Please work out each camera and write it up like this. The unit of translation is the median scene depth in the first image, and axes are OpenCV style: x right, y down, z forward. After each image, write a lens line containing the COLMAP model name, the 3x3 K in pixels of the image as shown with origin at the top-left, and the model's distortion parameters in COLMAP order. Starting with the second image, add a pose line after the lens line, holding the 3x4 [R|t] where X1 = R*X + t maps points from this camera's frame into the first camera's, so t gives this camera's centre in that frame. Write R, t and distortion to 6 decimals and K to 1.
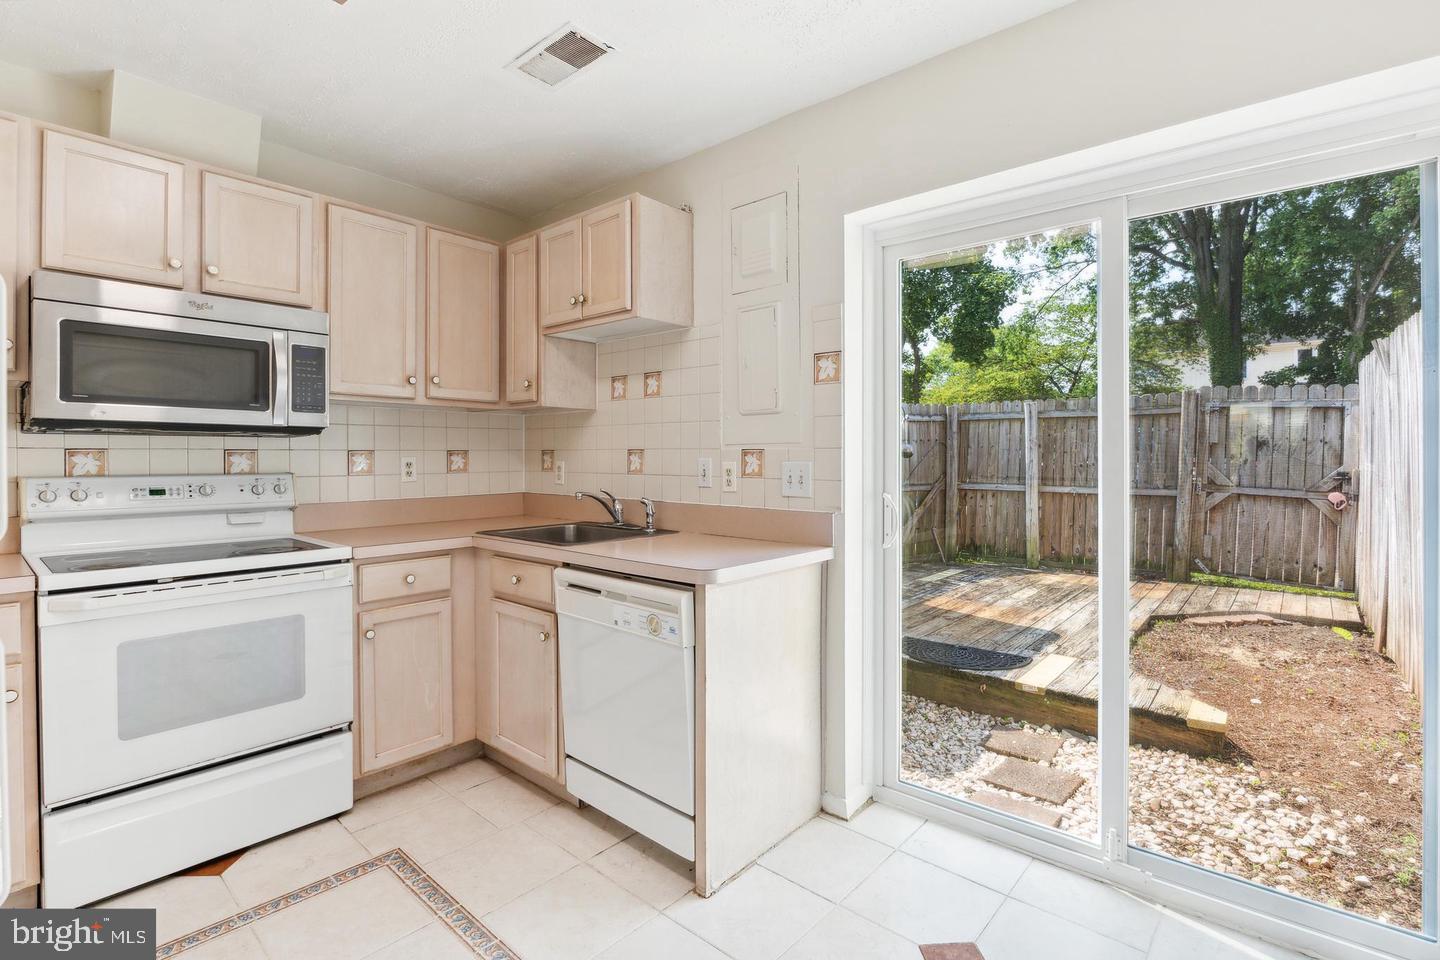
lens RADIAL K [[674.5, 0, 744.7], [0, 674.5, 454.2], [0, 0, 1]] dist [0.013047, -0.008733]
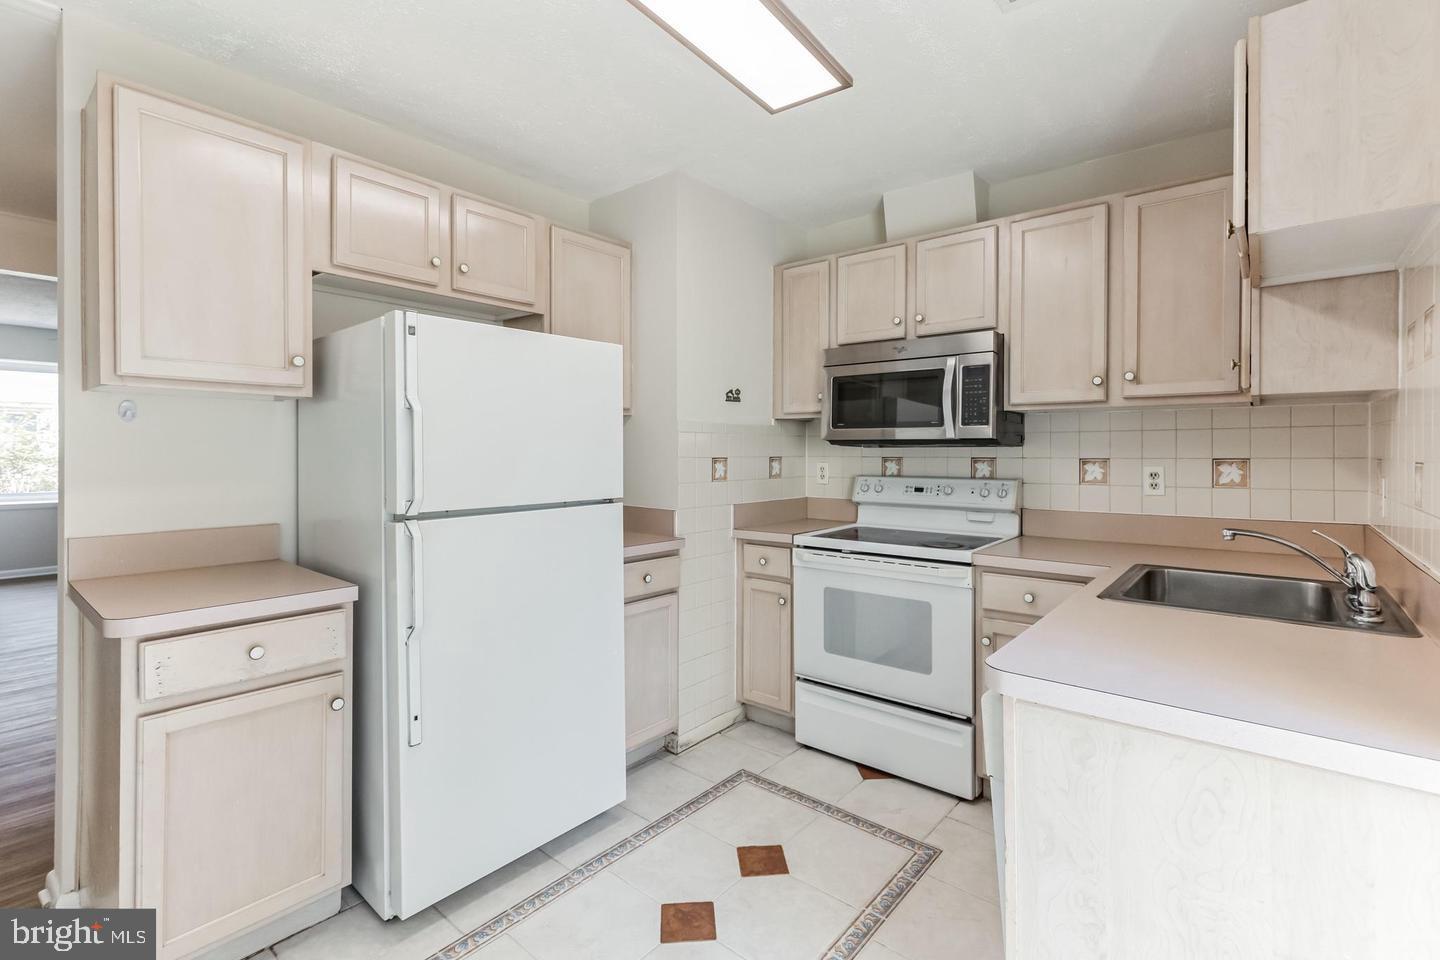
lens RADIAL K [[674.5, 0, 744.8], [0, 674.5, 452.6], [0, 0, 1]] dist [0.013047, -0.008733]
pose [[0.013035, 0.003176, -0.999910, 0.425052], [0.001830, 0.999993, 0.003200, -0.020484], [0.999913, -0.001872, 0.013030, 0.577376]]
